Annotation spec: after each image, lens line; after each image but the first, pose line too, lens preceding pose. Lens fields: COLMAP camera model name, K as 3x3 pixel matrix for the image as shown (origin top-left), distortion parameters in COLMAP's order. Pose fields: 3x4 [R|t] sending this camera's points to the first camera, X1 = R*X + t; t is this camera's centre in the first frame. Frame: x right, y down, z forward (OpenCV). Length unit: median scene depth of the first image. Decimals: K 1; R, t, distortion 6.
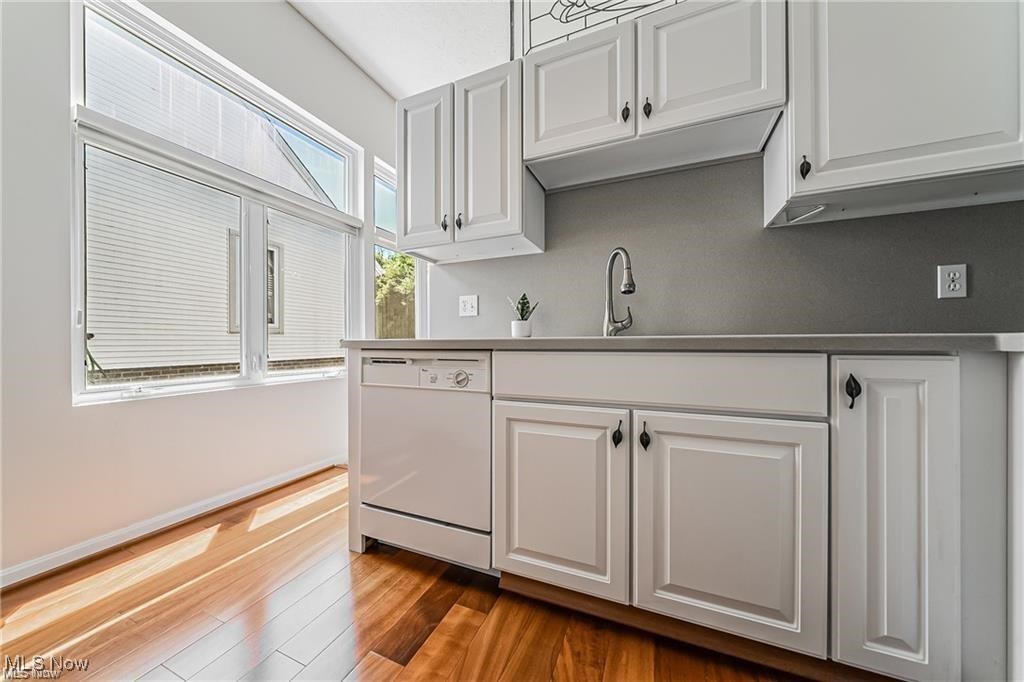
lens RADIAL K [[344.2, 0, 514.4], [0, 344.2, 344.4], [0, 0, 1]] dist [-0.005733, -0.000102]
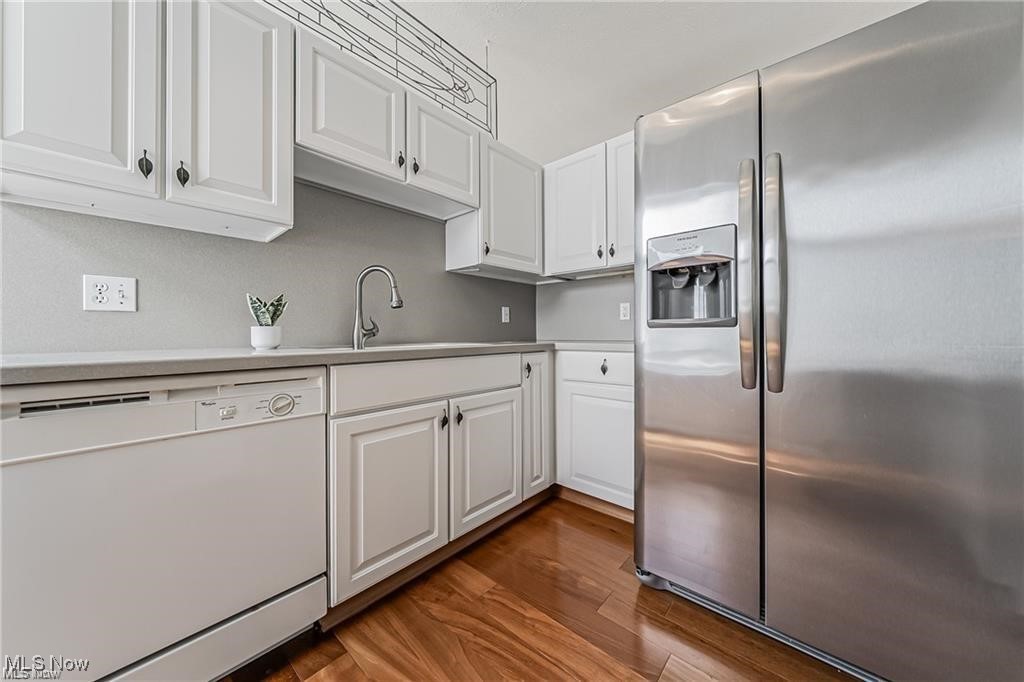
lens RADIAL K [[354.4, 0, 512.9], [0, 354.4, 331.4], [0, 0, 1]] dist [-0.000710, 0.000040]
pose [[0.323964, 0.006719, 0.946046, -0.785401], [0.007945, 0.999920, -0.009822, -0.058388], [-0.946036, 0.010698, 0.323884, 0.242975]]
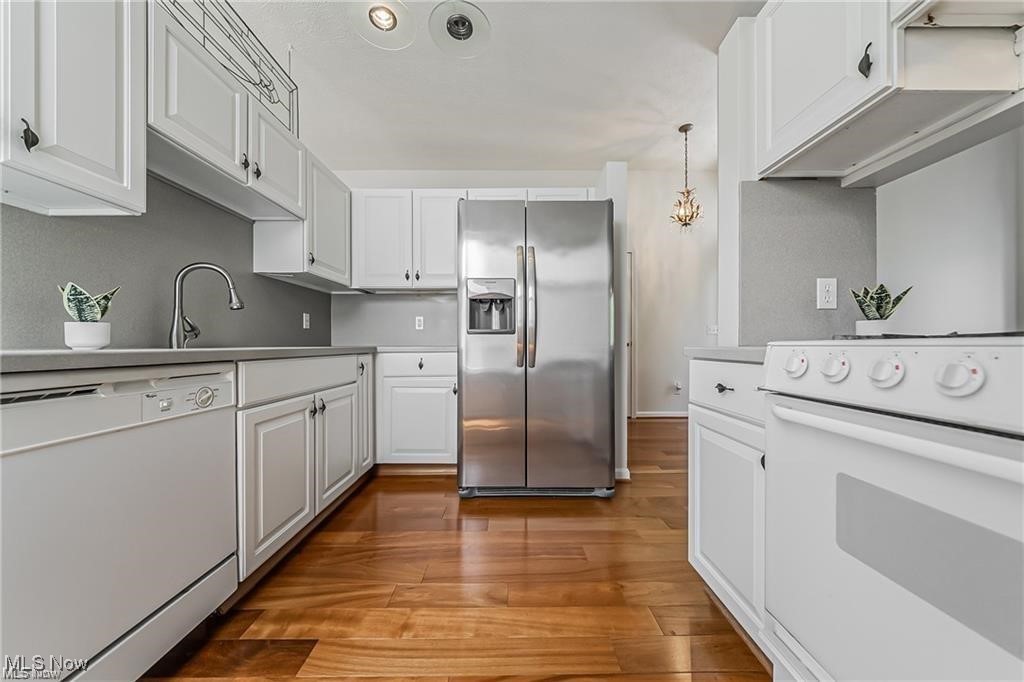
lens RADIAL K [[355.4, 0, 516.1], [0, 355.4, 343.6], [0, 0, 1]] dist [-0.002720, -0.000172]
pose [[-0.400772, 0.006783, 0.916153, -1.307024], [0.007734, 0.999962, -0.004020, -0.022407], [-0.916145, 0.005475, -0.400809, 0.676798]]
